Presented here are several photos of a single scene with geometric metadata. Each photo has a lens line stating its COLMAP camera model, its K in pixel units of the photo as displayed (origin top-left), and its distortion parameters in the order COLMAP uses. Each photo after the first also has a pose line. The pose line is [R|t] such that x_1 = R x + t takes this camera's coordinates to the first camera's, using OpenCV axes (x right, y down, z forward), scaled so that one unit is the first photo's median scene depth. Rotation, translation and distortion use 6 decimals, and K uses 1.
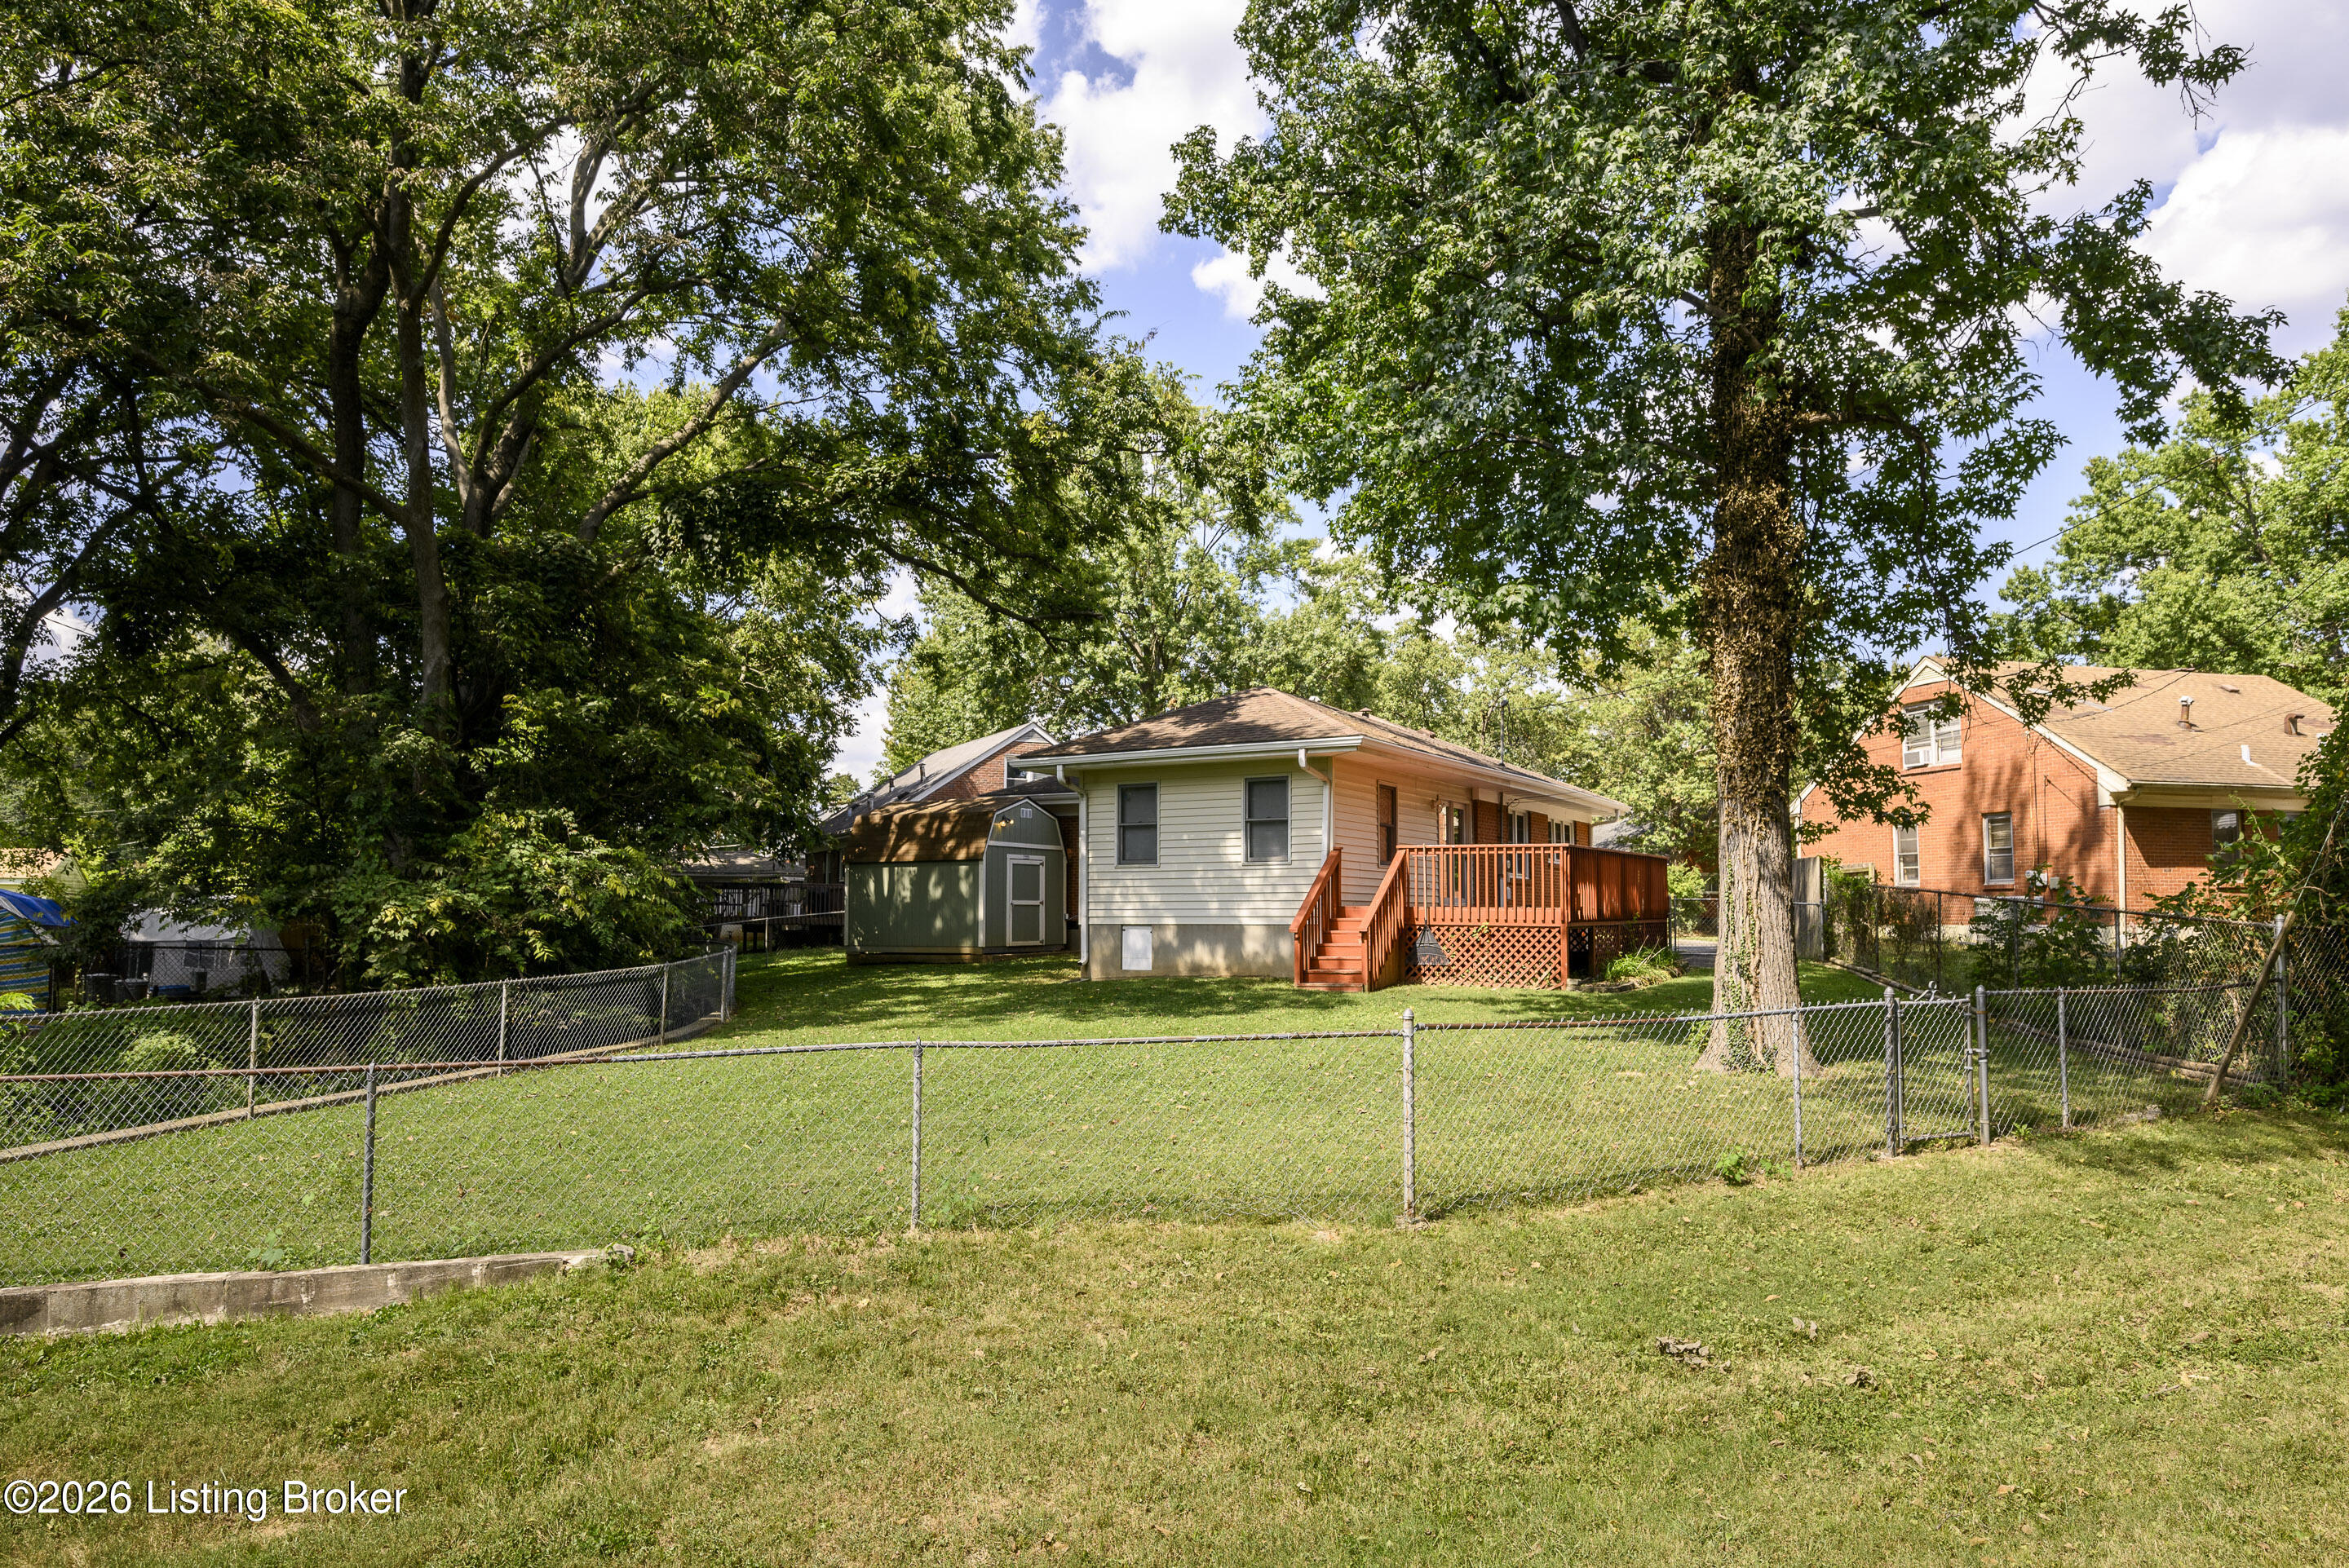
lens RADIAL K [[1503.3, 0, 1171.4], [0, 1503.3, 814.5], [0, 0, 1]] dist [-0.000679, -0.000802]
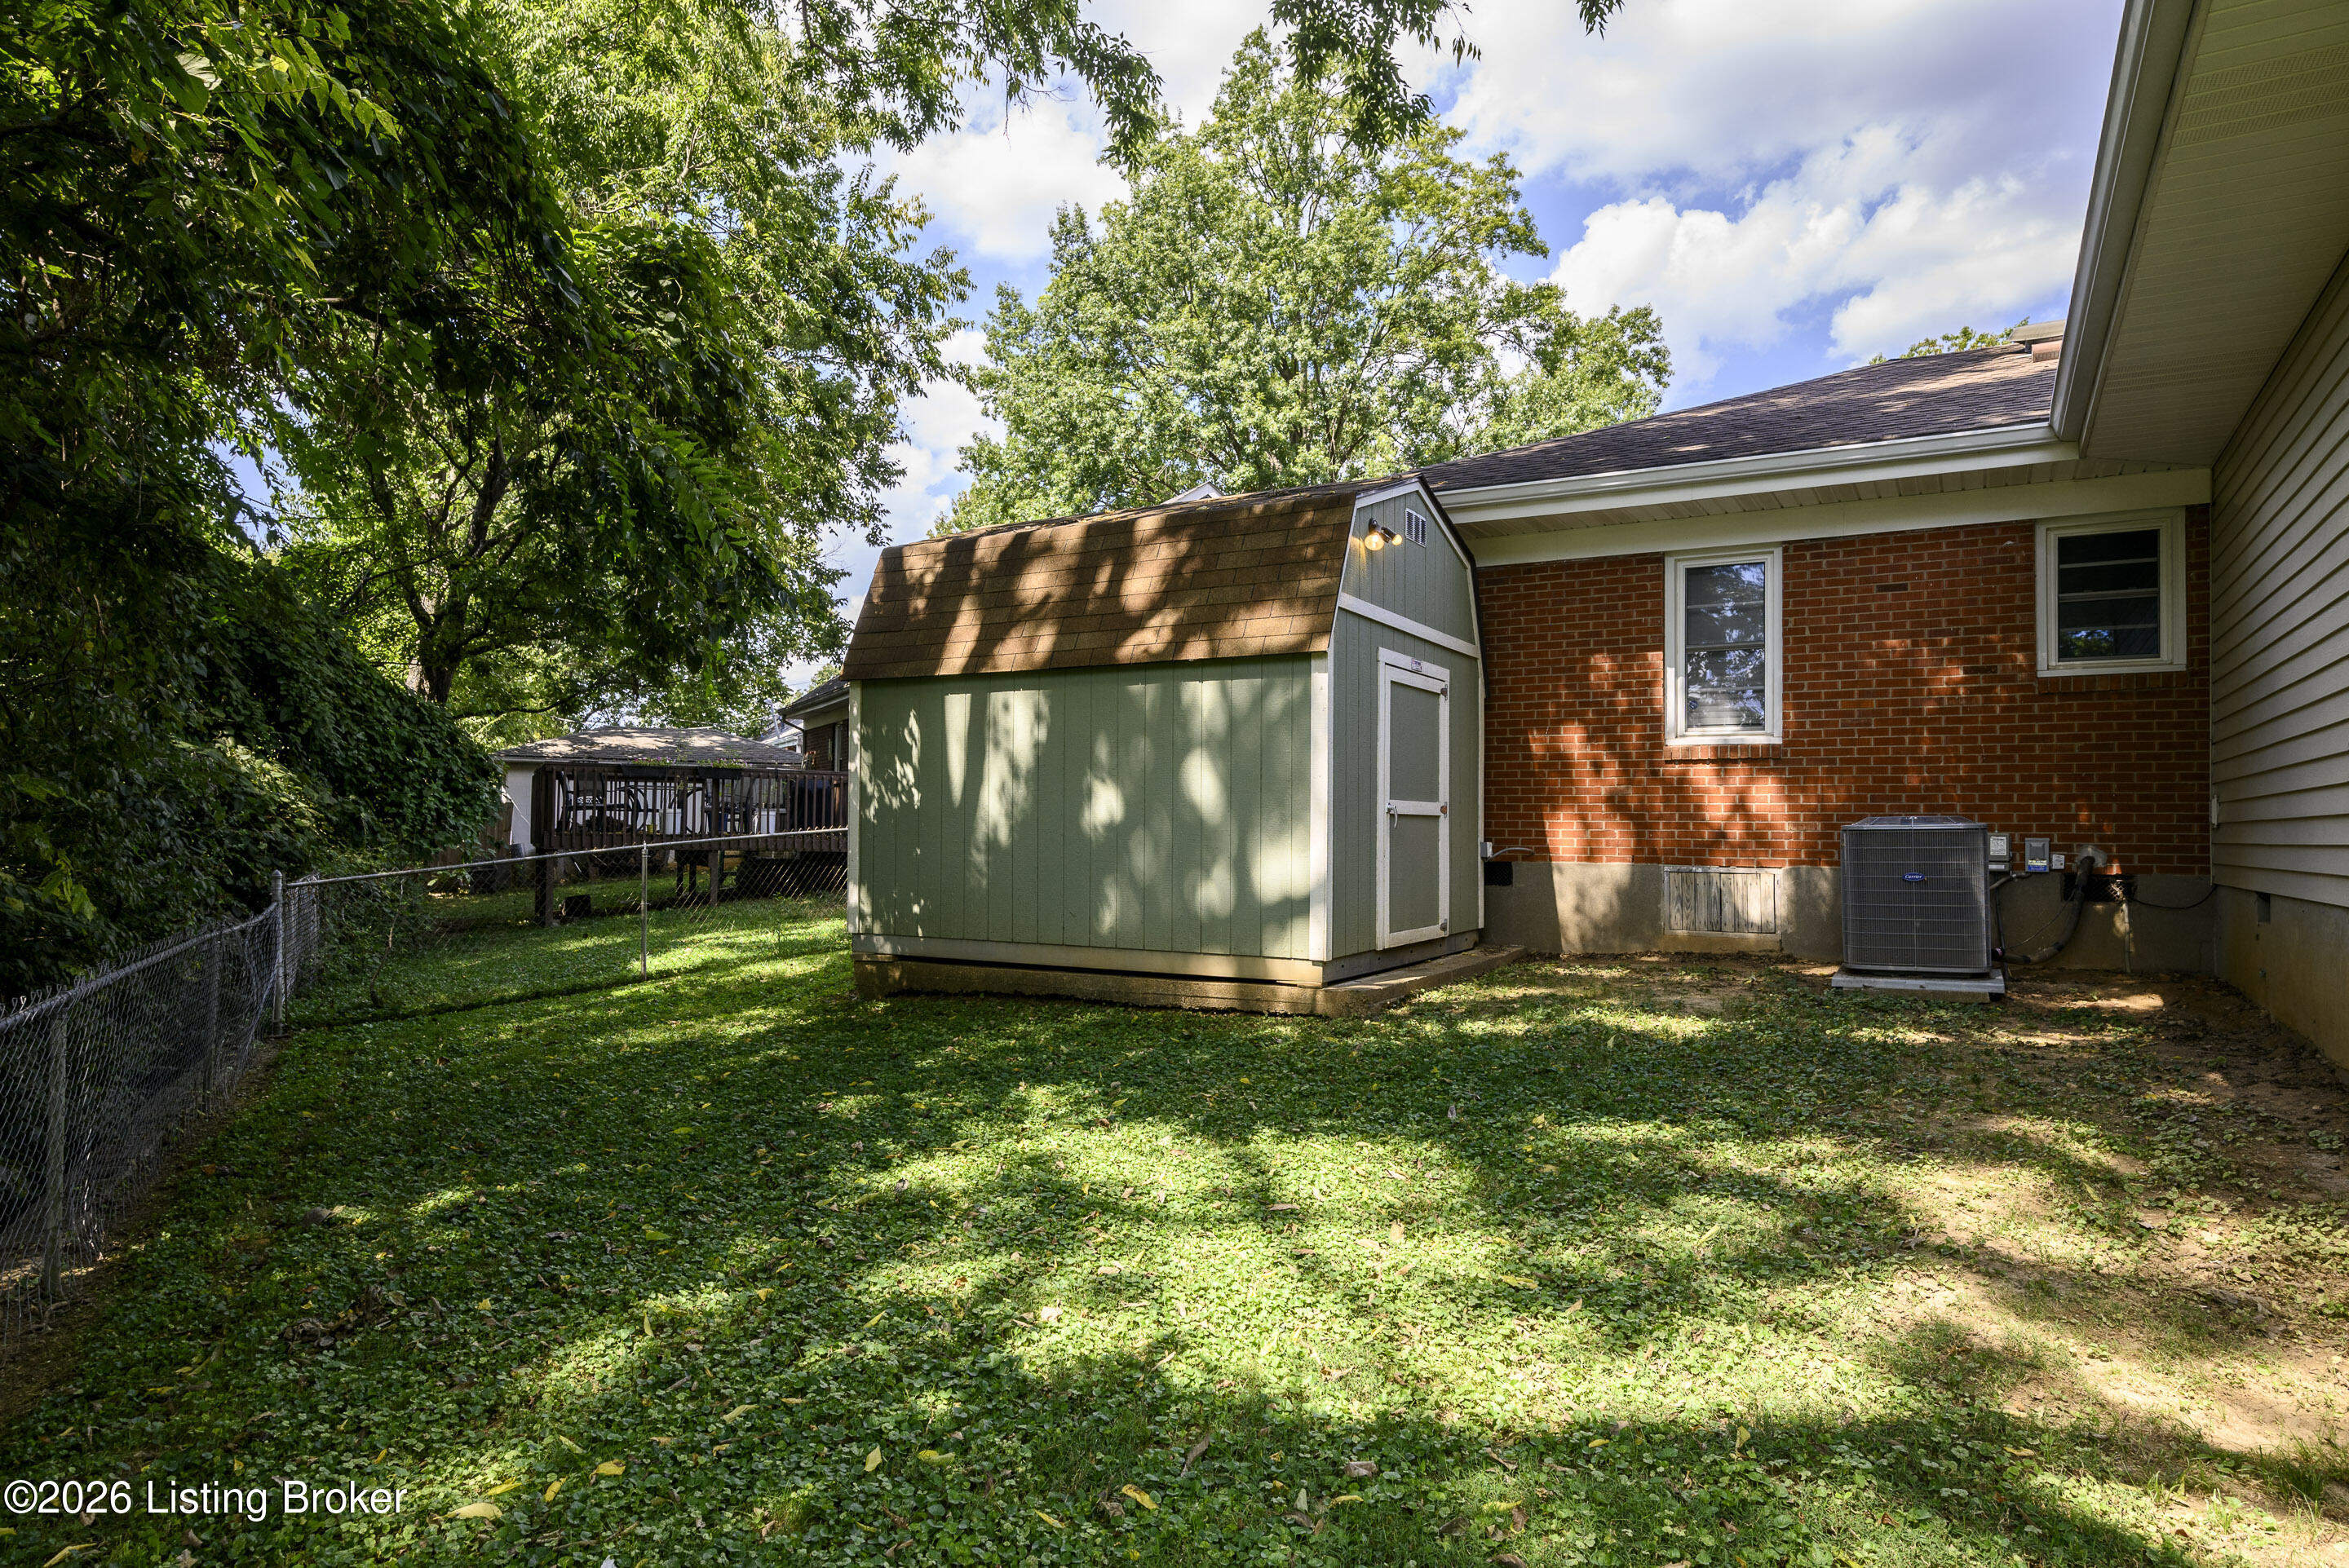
lens RADIAL K [[1375.5, 0, 1175.3], [0, 1375.5, 813.8], [0, 0, 1]] dist [-0.000476, 0.001411]
pose [[0.999949, 0.009749, -0.002538, -0.148789], [-0.009585, 0.998265, 0.058104, 0.044070], [0.003101, -0.058076, 0.998307, 0.714334]]
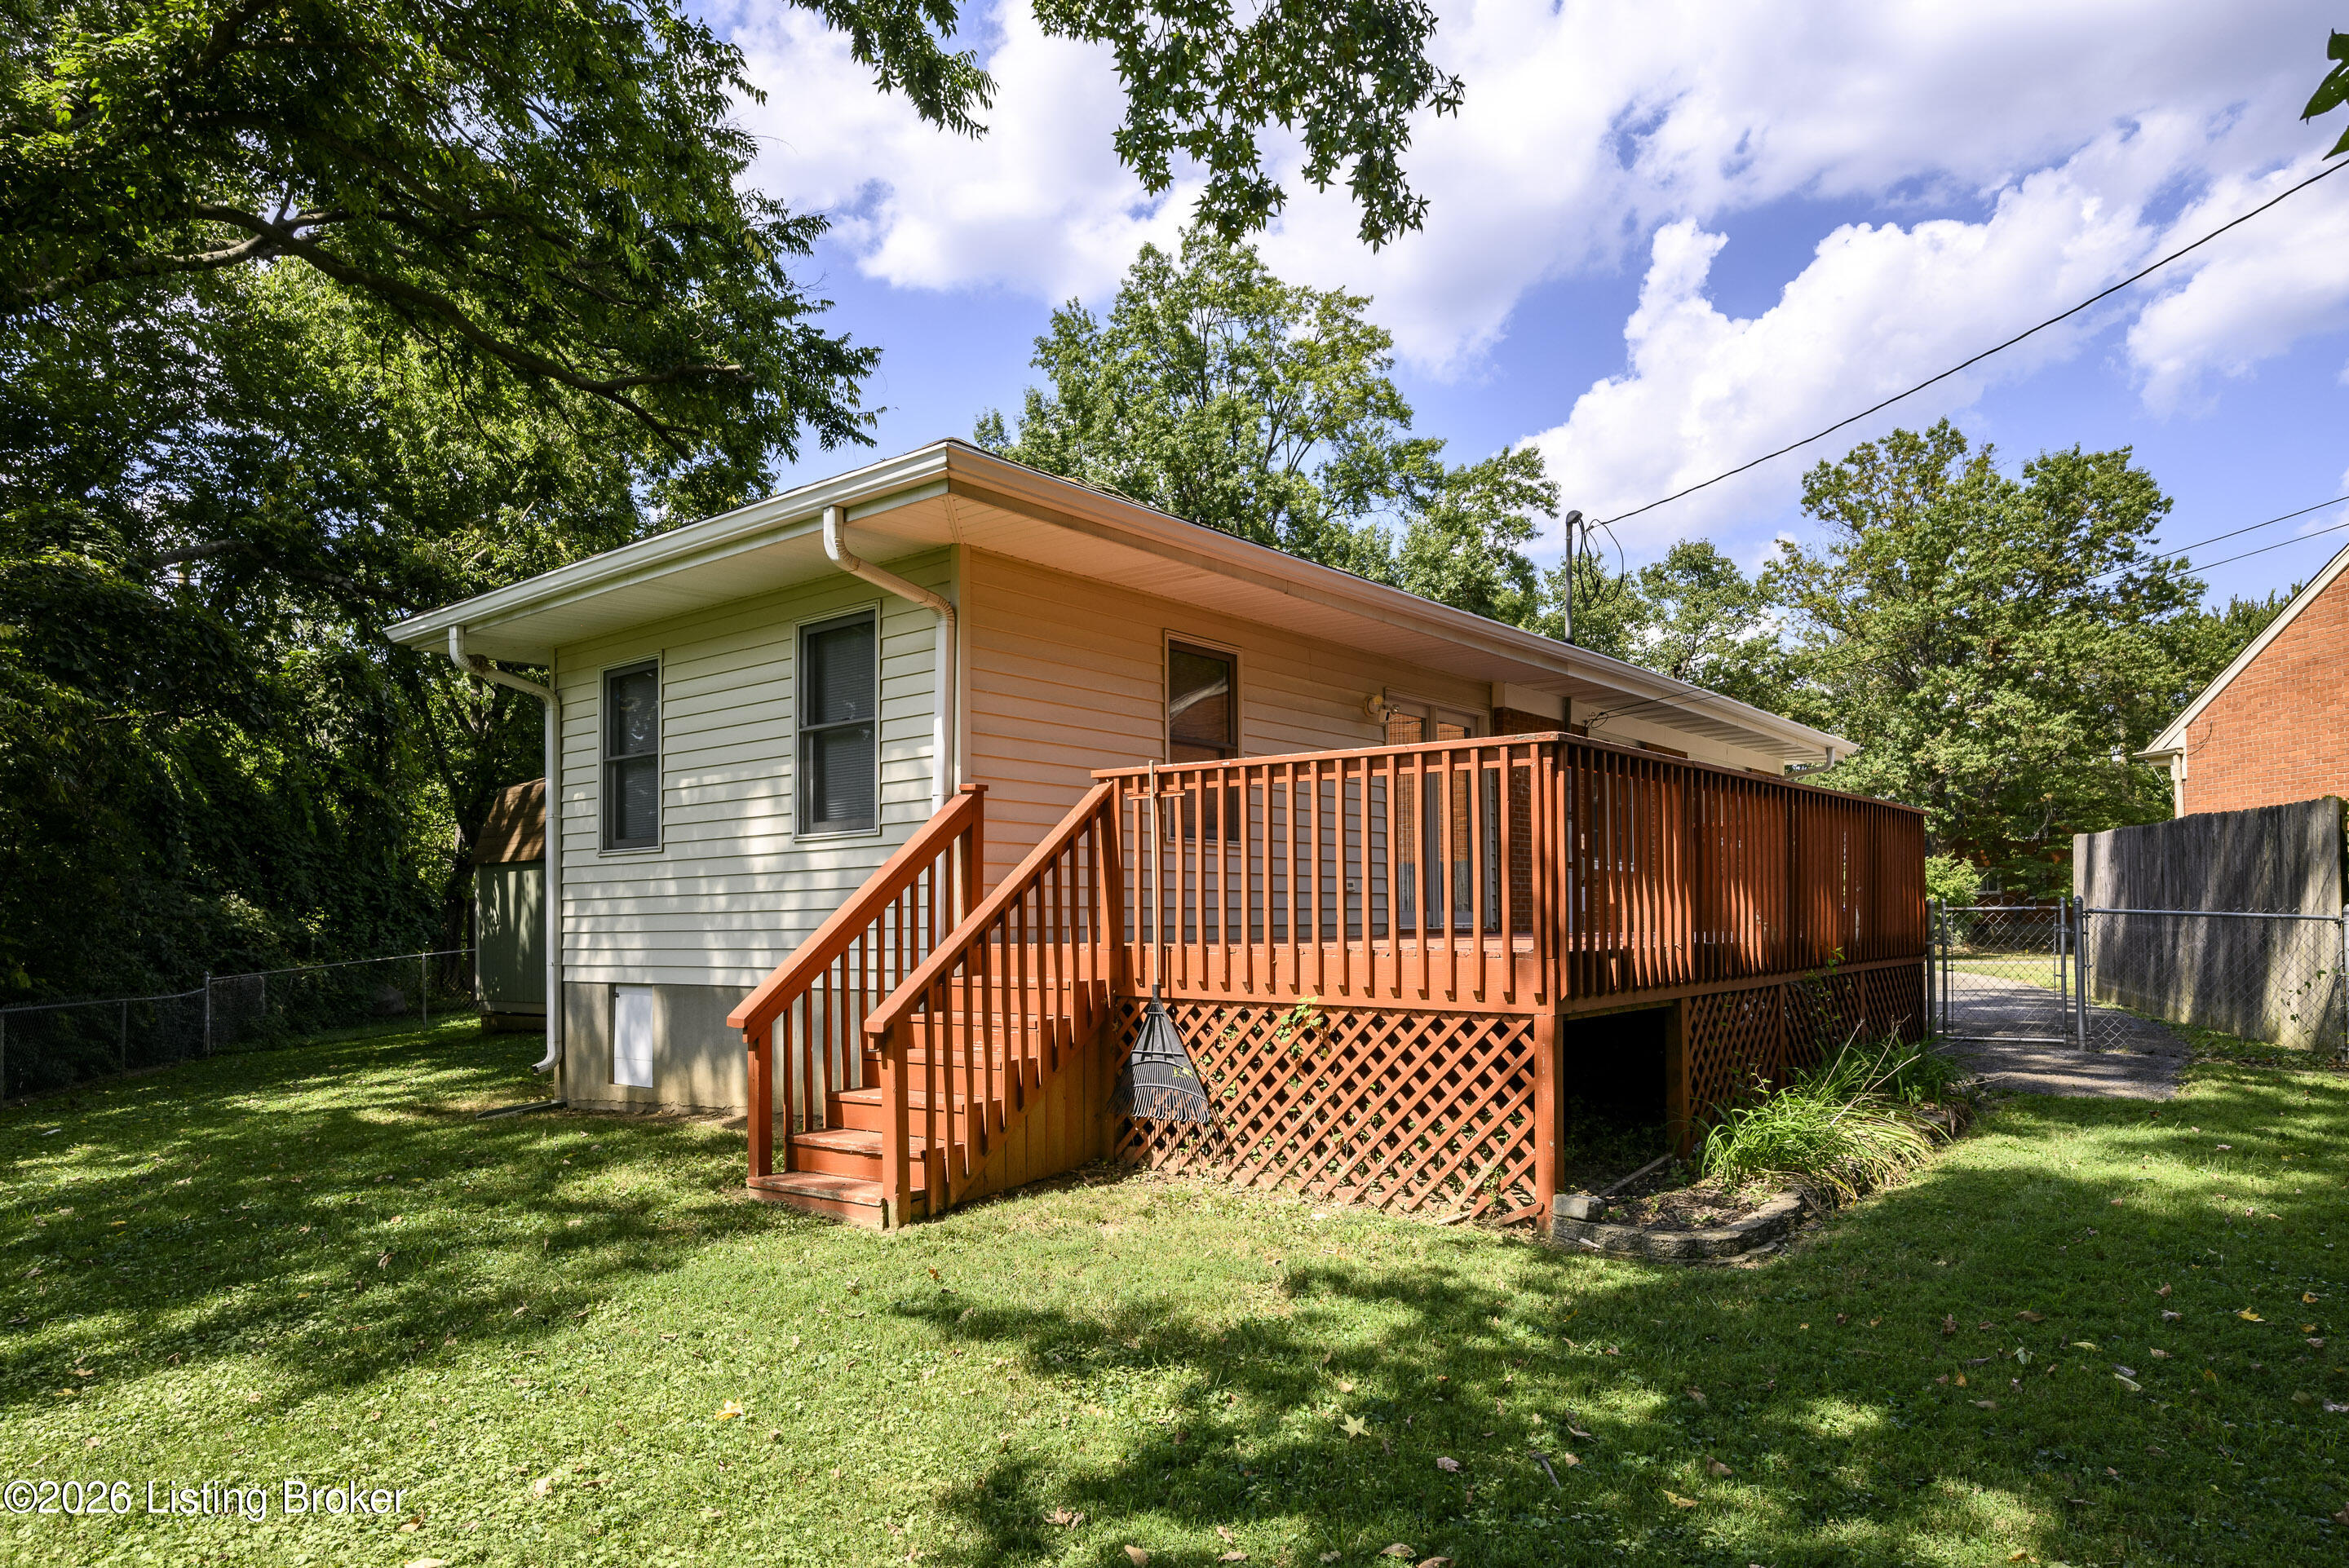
lens RADIAL K [[1450.3, 0, 1175.3], [0, 1450.3, 887.4], [0, 0, 1]] dist [0.005528, 0.001674]
pose [[0.987251, -0.014601, -0.158500, 0.157987], [0.021192, 0.998976, 0.039972, 0.024641], [0.157755, -0.042822, 0.986549, 0.476129]]
